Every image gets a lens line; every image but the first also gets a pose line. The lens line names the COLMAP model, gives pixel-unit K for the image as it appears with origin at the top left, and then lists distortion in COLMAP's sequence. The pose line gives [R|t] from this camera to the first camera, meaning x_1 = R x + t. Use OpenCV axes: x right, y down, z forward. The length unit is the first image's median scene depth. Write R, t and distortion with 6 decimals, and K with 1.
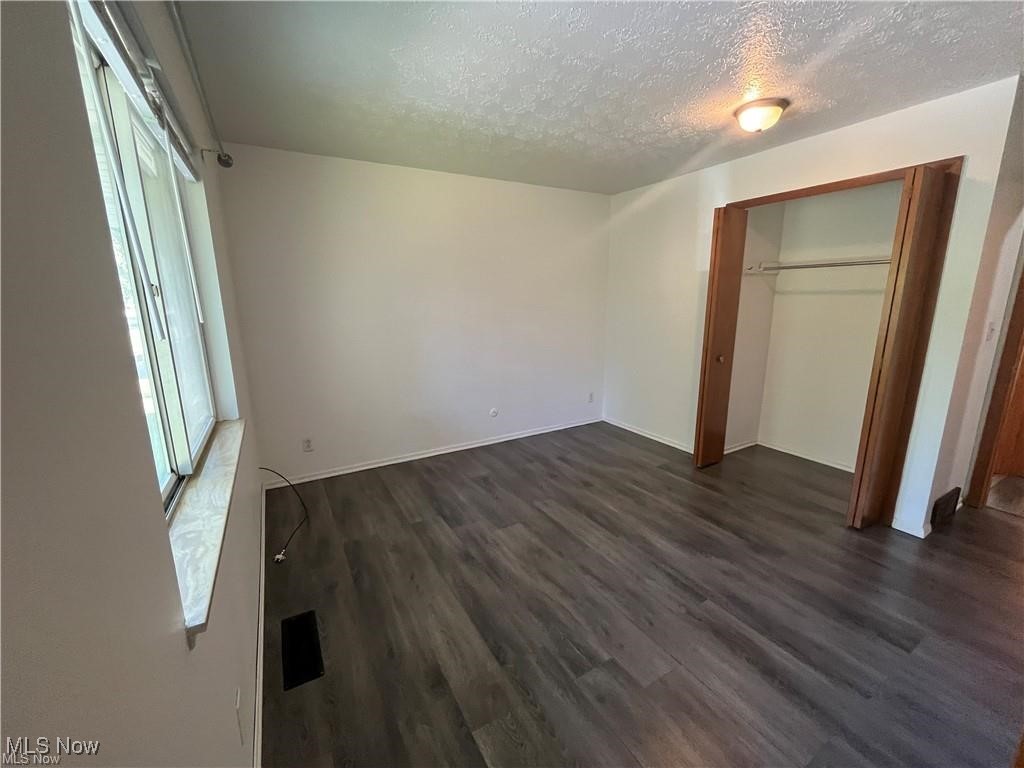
lens RADIAL K [[414.9, 0, 510.9], [0, 414.9, 388.7], [0, 0, 1]] dist [0.001914, 0.000540]
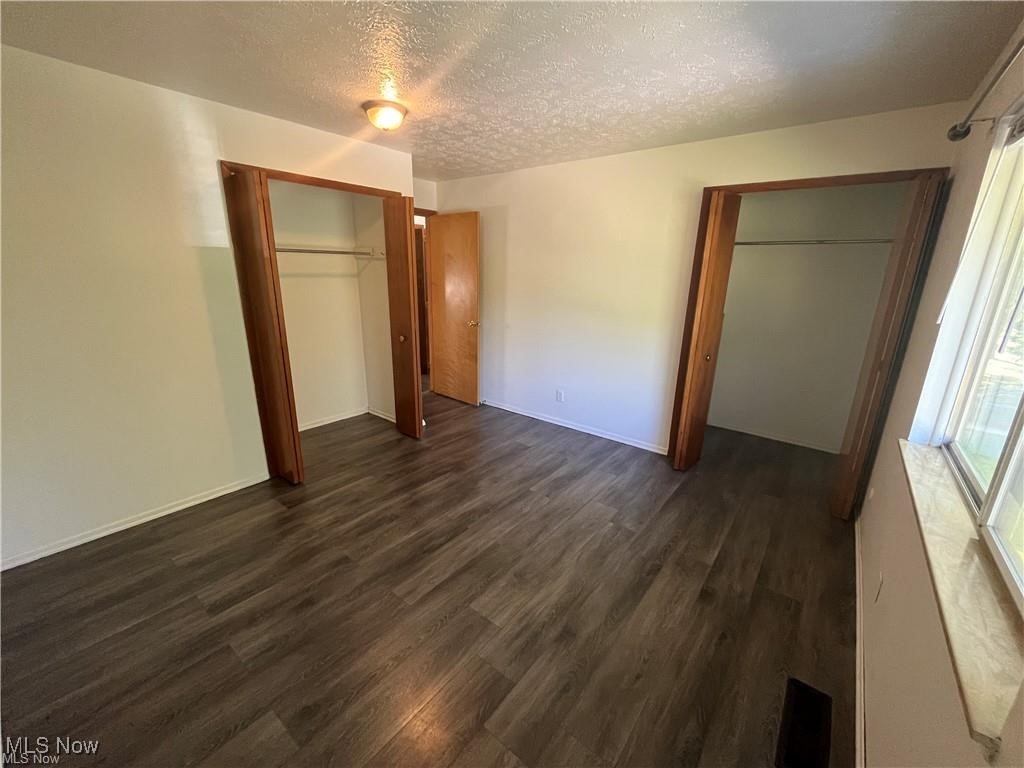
lens RADIAL K [[414.9, 0, 509.9], [0, 414.9, 389.6], [0, 0, 1]] dist [0.001914, 0.000540]
pose [[-0.365252, -0.261571, 0.893404, -0.632206], [0.186650, 0.919646, 0.345562, -0.303083], [-0.912005, 0.292971, -0.287081, 1.166193]]
